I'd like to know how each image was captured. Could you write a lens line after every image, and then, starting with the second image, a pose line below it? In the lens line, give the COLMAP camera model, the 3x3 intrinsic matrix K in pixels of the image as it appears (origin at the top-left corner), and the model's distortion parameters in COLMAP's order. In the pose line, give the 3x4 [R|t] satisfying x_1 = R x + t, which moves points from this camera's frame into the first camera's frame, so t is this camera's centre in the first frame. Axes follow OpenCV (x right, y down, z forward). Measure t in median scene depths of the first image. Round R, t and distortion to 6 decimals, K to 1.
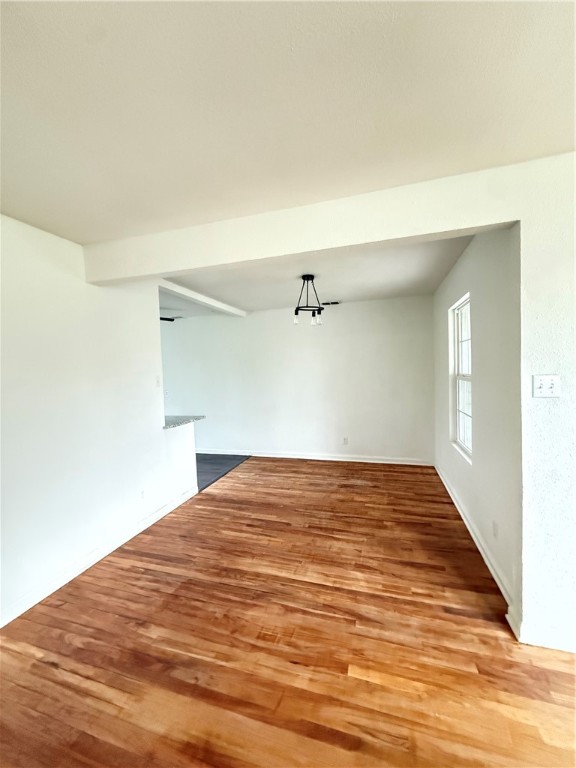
lens RADIAL K [[306.0, 0, 286.5], [0, 306.0, 382.9], [0, 0, 1]] dist [0.000488, -0.000134]
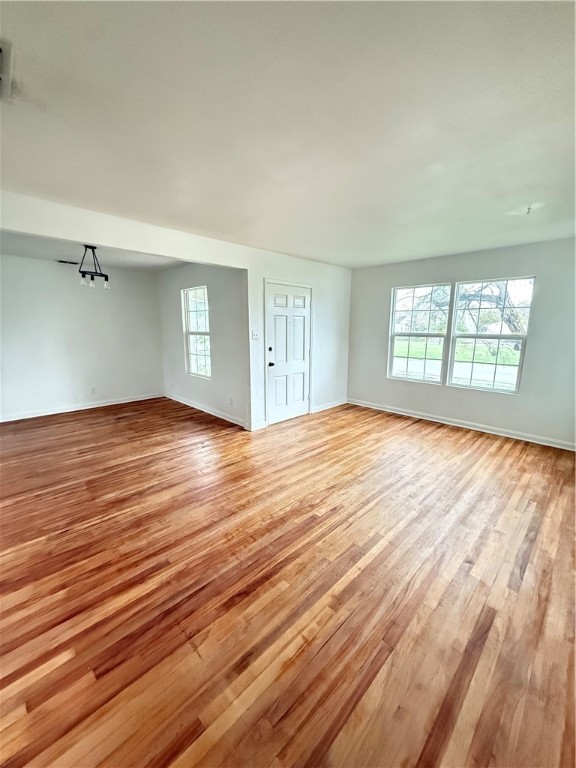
lens RADIAL K [[306.0, 0, 286.5], [0, 306.0, 382.9], [0, 0, 1]] dist [0.000488, -0.000134]
pose [[0.474281, -0.128301, 0.870974, -0.761789], [0.018305, 0.990547, 0.135947, 0.034826], [-0.880183, -0.048534, 0.472146, -0.288697]]
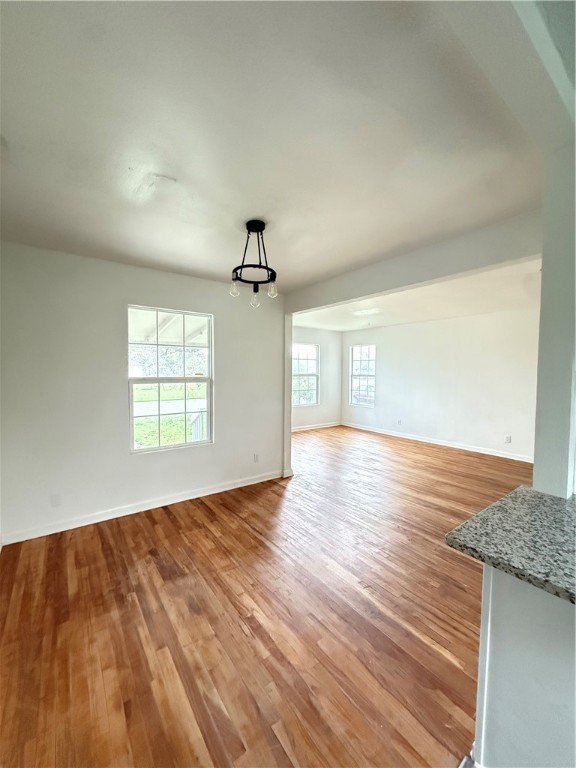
lens RADIAL K [[306.0, 0, 286.5], [0, 306.0, 382.9], [0, 0, 1]] dist [0.000488, -0.000134]
pose [[-0.805296, 0.001554, 0.592870, -0.416862], [0.044877, 0.997287, 0.058342, -0.057136], [-0.591171, 0.073589, -0.803182, 1.708117]]
